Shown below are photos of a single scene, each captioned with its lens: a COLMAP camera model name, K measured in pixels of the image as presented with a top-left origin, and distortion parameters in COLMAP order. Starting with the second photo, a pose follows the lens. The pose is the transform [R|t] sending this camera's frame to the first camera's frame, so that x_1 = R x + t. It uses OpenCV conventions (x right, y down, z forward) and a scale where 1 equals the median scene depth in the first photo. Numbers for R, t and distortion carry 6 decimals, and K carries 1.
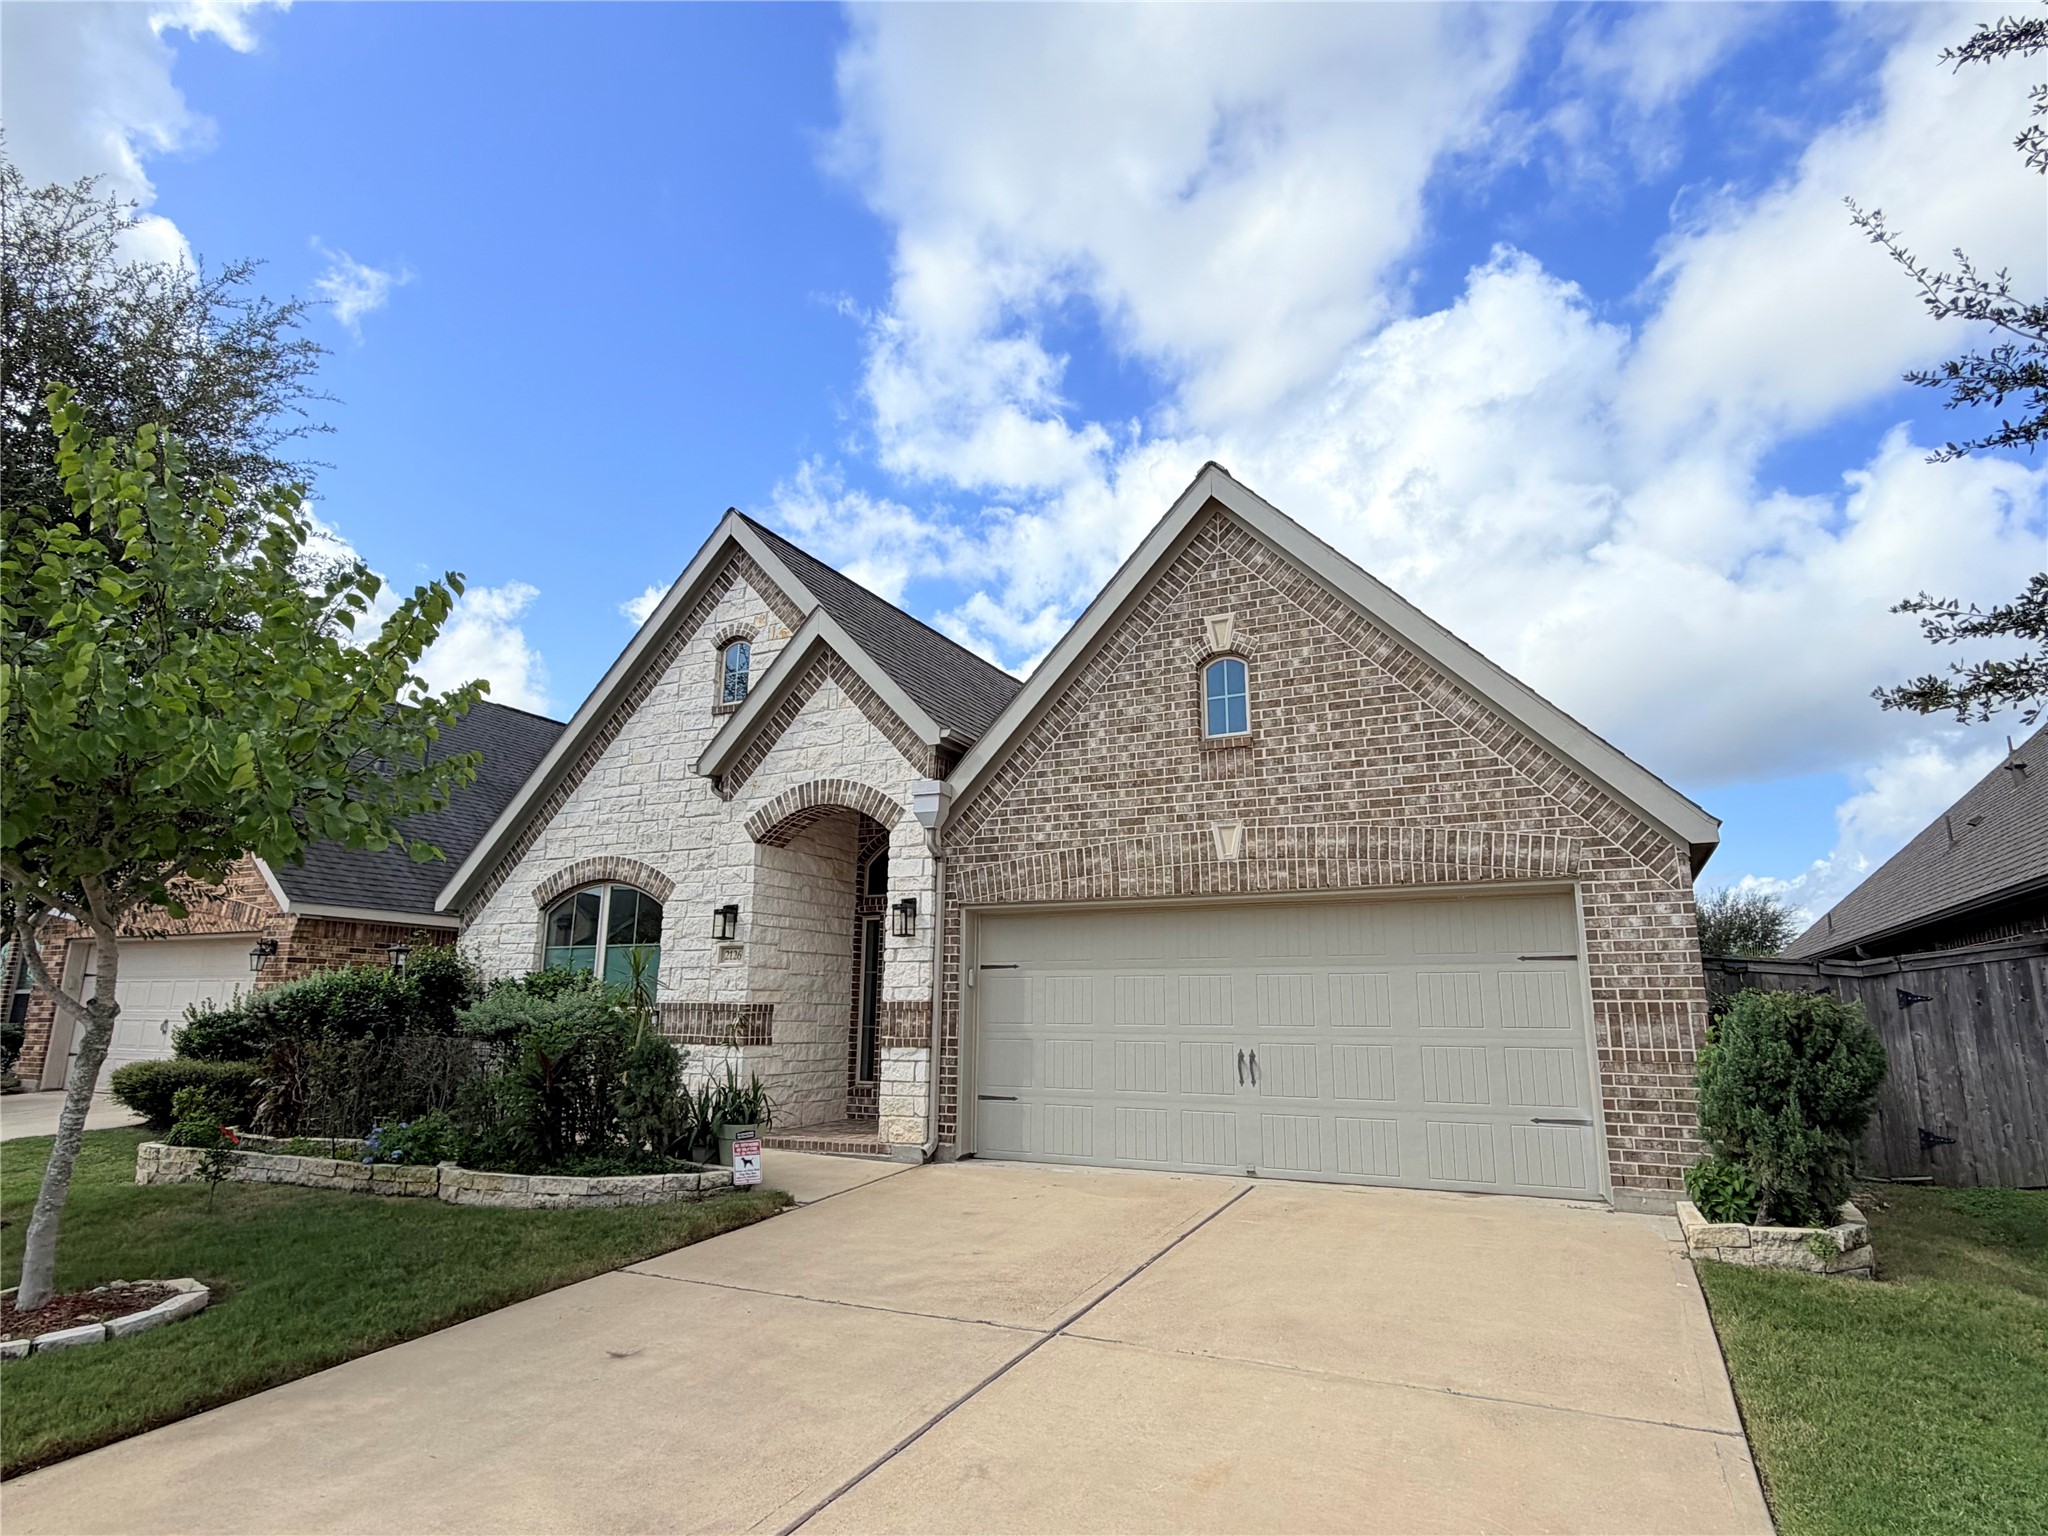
lens RADIAL K [[1102.3, 0, 1024.0], [0, 1102.3, 768.0], [0, 0, 1]] dist [-0.001162, 0.001138]
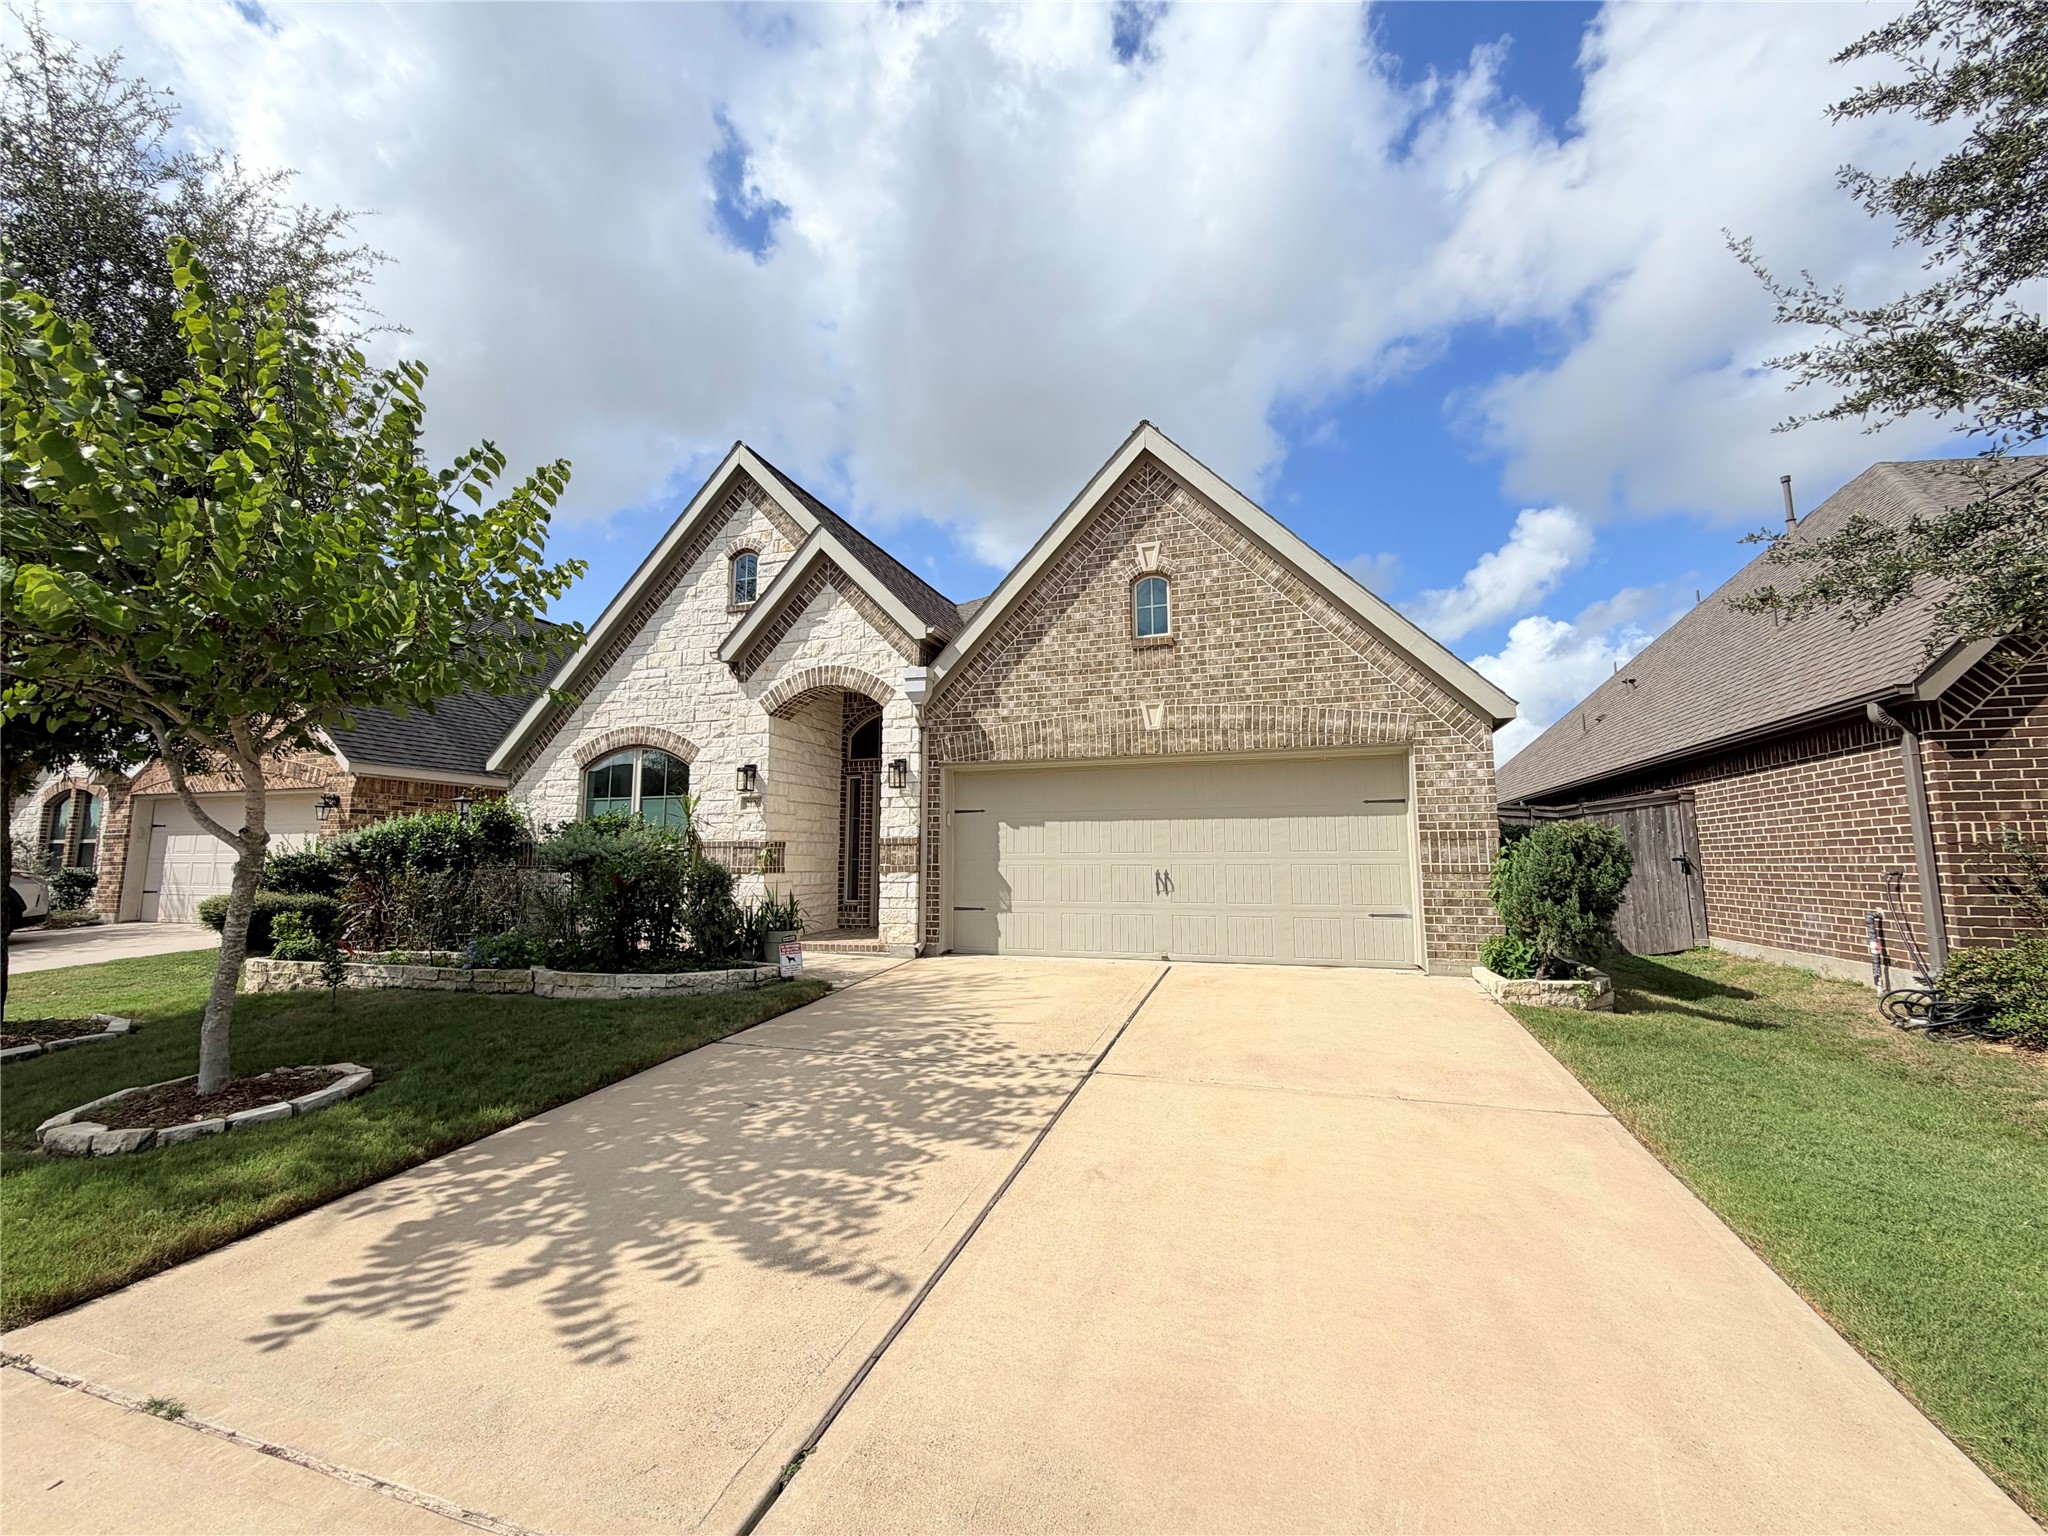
lens RADIAL K [[814.5, 0, 1020.9], [0, 814.5, 762.1], [0, 0, 1]] dist [-0.000391, 0.000704]
pose [[0.990409, 0.006769, 0.138003, -0.102396], [-0.020871, 0.994667, 0.101003, 0.024450], [-0.136583, -0.102914, 0.985268, 0.046727]]
